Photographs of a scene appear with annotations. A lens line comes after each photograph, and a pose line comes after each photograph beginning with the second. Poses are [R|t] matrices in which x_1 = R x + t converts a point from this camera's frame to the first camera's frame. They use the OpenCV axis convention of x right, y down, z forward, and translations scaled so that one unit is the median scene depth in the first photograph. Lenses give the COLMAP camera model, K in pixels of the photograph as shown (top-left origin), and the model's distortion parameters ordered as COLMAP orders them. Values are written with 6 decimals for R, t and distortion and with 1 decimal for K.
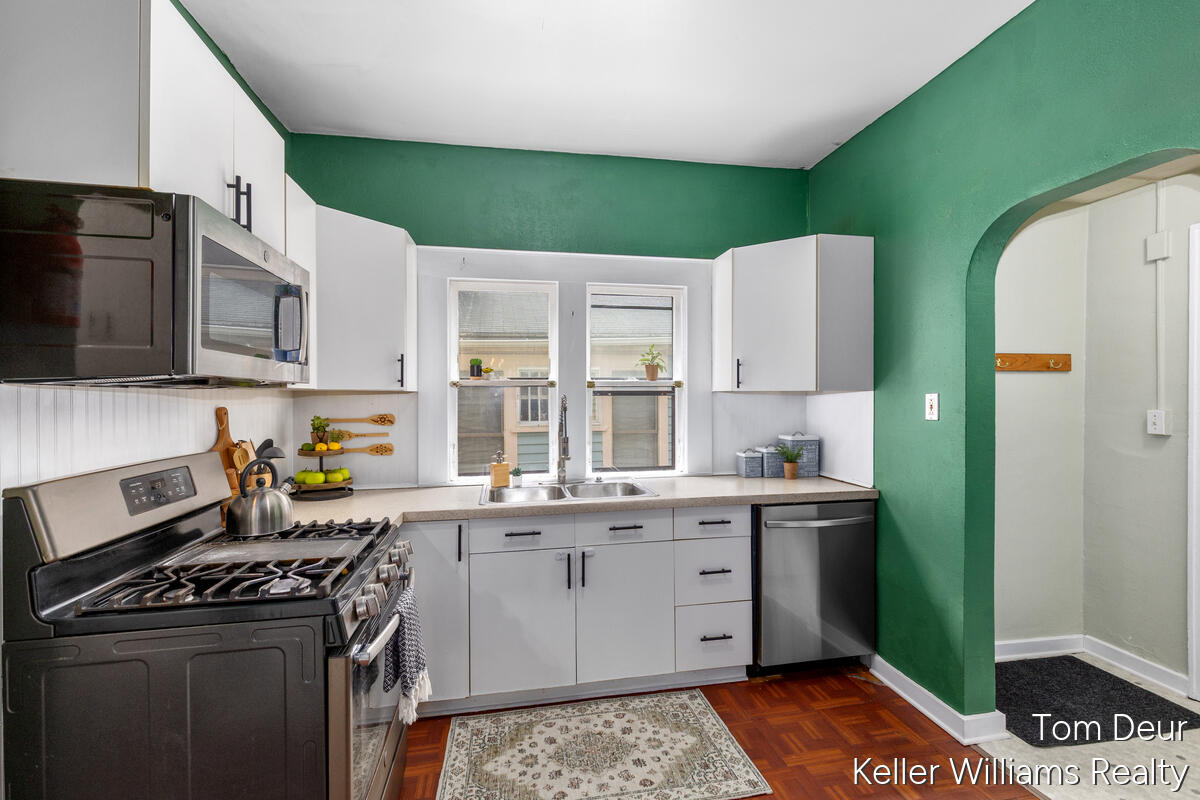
lens RADIAL K [[546.3, 0, 610.6], [0, 546.3, 397.6], [0, 0, 1]] dist [0.001993, 0.000197]
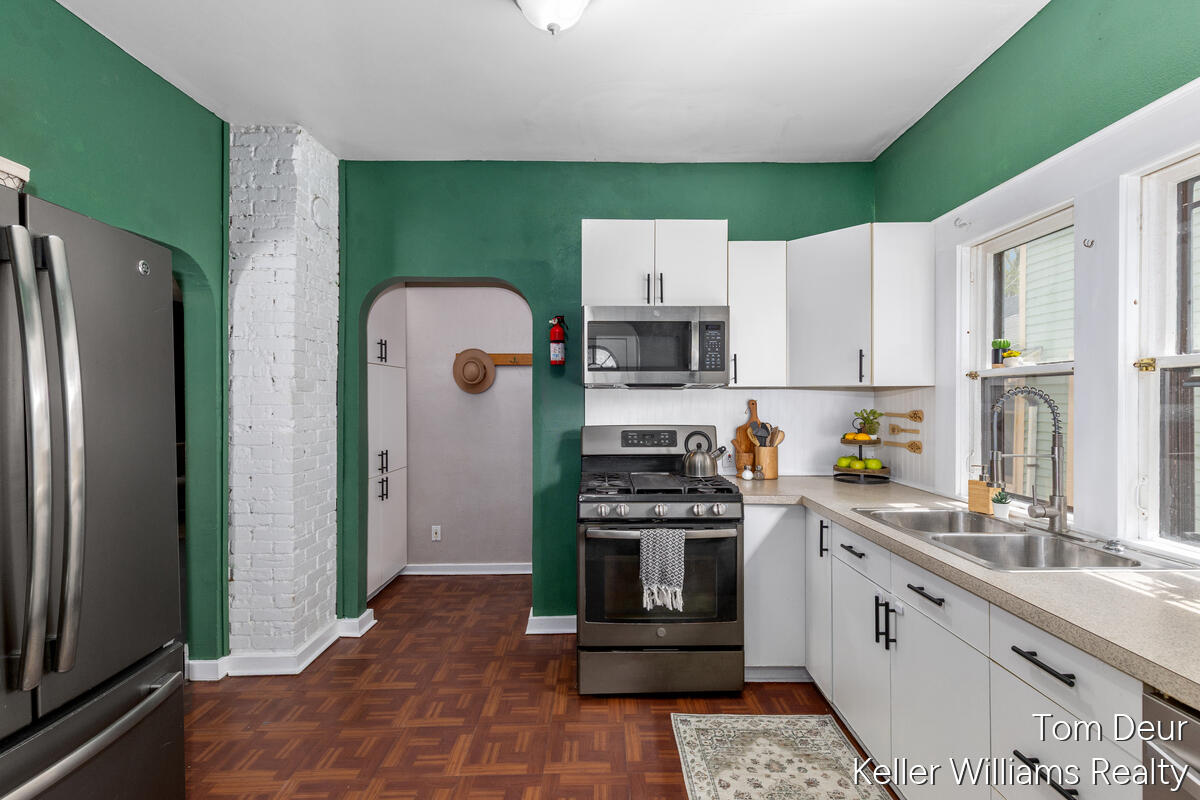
lens RADIAL K [[546.3, 0, 607.4], [0, 546.3, 400.9], [0, 0, 1]] dist [0.001993, 0.000197]
pose [[-0.188781, 0.010490, -0.981963, 0.765601], [0.003598, 0.999944, 0.009990, 0.003574], [0.982013, -0.001647, -0.188808, 0.798899]]
